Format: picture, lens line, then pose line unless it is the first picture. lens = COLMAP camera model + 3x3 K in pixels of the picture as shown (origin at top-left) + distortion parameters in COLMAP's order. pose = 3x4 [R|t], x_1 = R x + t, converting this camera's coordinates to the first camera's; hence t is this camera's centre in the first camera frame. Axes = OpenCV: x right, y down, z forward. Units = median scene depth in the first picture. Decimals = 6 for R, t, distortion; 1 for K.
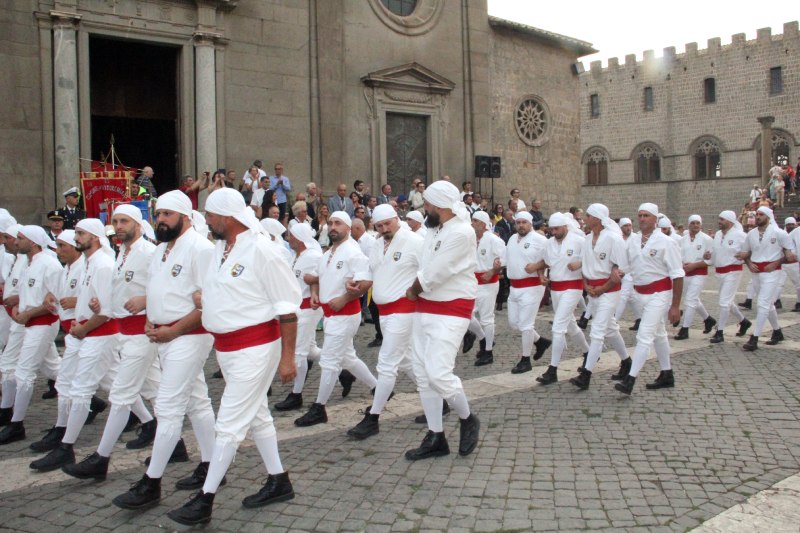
lens RADIAL K [[650.6, 0, 405.9], [0, 650.6, 269.0], [0, 0, 1]] dist [-0.171814, 0.122592]
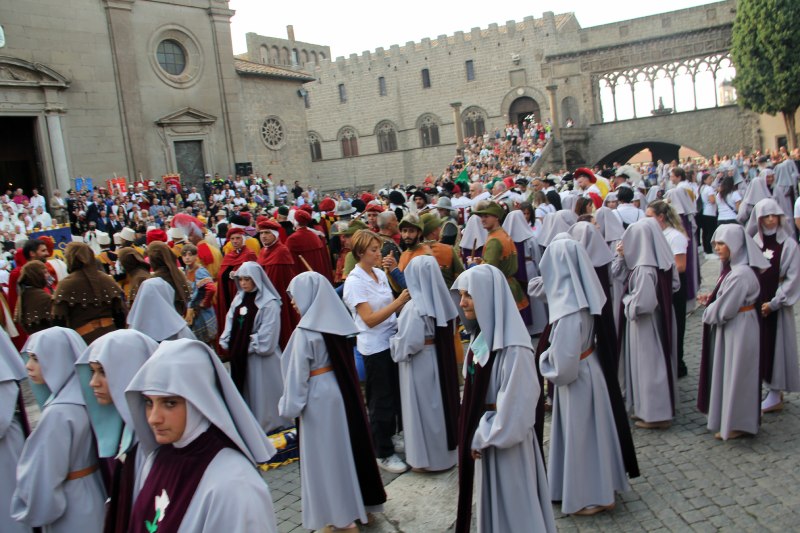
lens RADIAL K [[650.6, 0, 405.9], [0, 650.6, 269.0], [0, 0, 1]] dist [-0.171814, 0.122592]
pose [[0.947867, -0.126936, 0.292294, 0.012699], [0.109930, 0.991184, 0.073960, 0.007774], [-0.299106, -0.037972, 0.953464, -0.543718]]
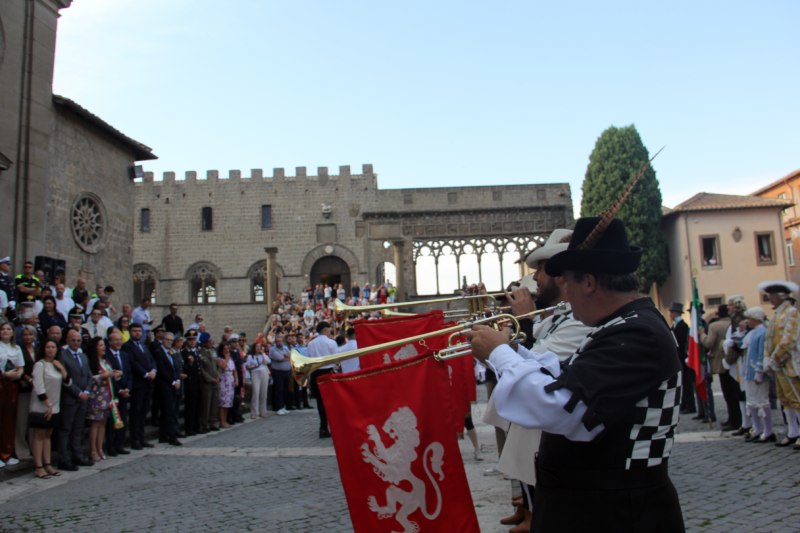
lens RADIAL K [[650.6, 0, 405.9], [0, 650.6, 269.0], [0, 0, 1]] dist [-0.171814, 0.122592]
pose [[0.669235, 0.084613, 0.738217, -0.132282], [0.066660, 0.982653, -0.173061, 0.001249], [-0.740054, 0.165028, 0.651986, 0.157549]]
